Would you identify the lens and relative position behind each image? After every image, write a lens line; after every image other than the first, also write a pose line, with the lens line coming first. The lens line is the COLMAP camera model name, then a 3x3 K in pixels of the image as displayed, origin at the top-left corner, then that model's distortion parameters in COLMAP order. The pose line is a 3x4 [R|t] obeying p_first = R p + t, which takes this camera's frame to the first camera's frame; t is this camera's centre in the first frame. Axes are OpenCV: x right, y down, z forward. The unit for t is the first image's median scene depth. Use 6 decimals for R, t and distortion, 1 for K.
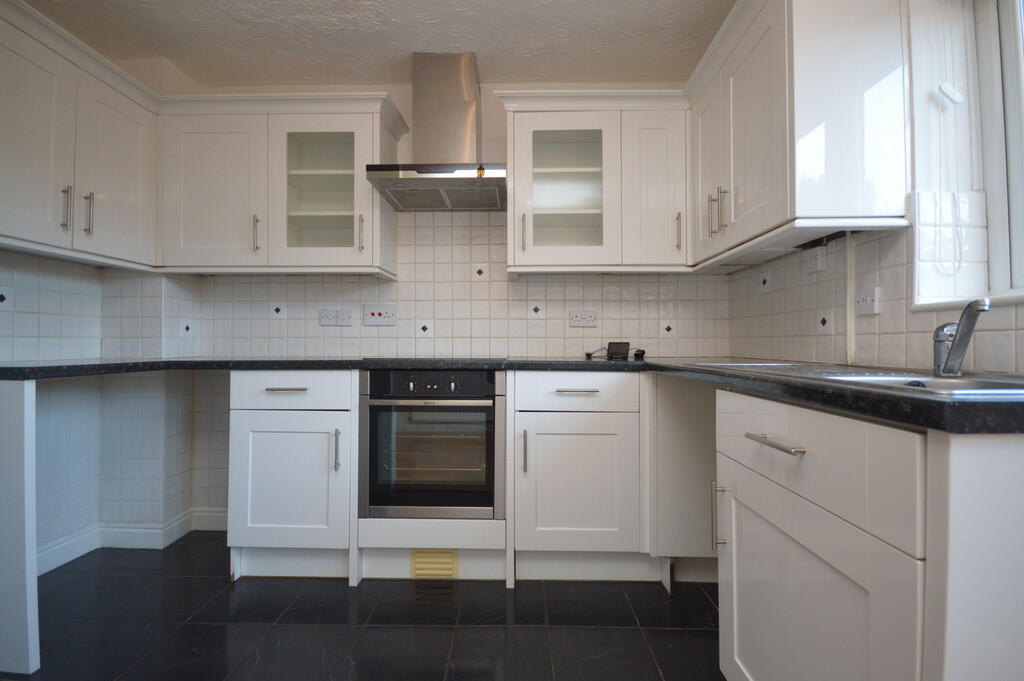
lens RADIAL K [[453.6, 0, 510.8], [0, 453.6, 337.4], [0, 0, 1]] dist [-0.001619, -0.000024]
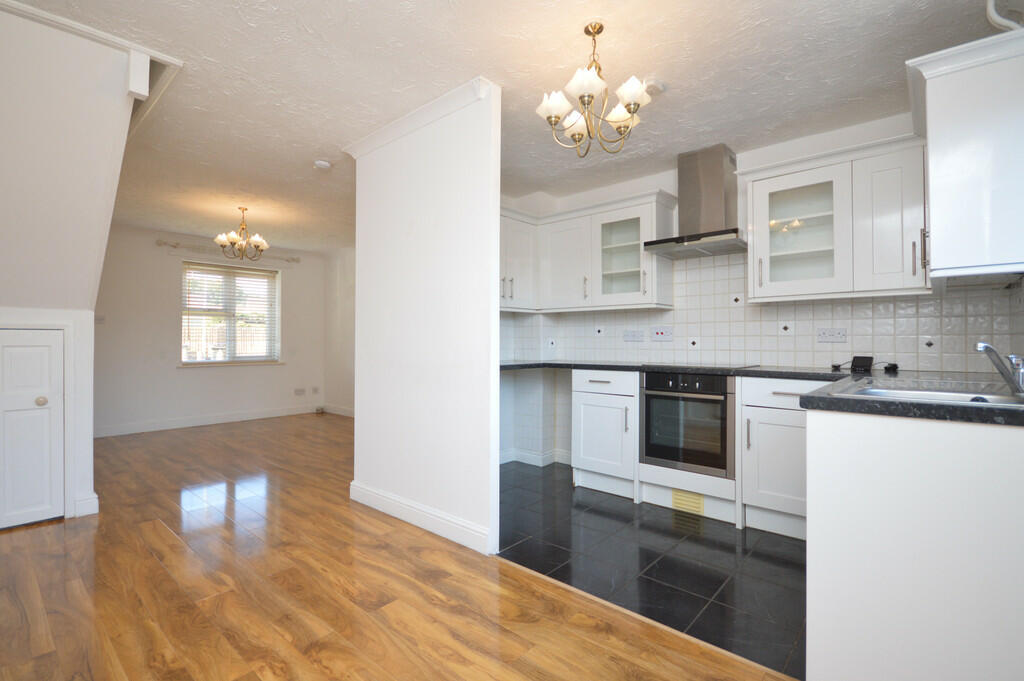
lens RADIAL K [[464.3, 0, 512.0], [0, 464.3, 340.5], [0, 0, 1]] dist [0.018734, 0.000011]
pose [[0.760683, -0.003450, -0.649114, 0.389521], [0.009653, 0.999935, 0.005999, -0.052672], [0.649051, -0.010829, 0.760667, -0.544626]]
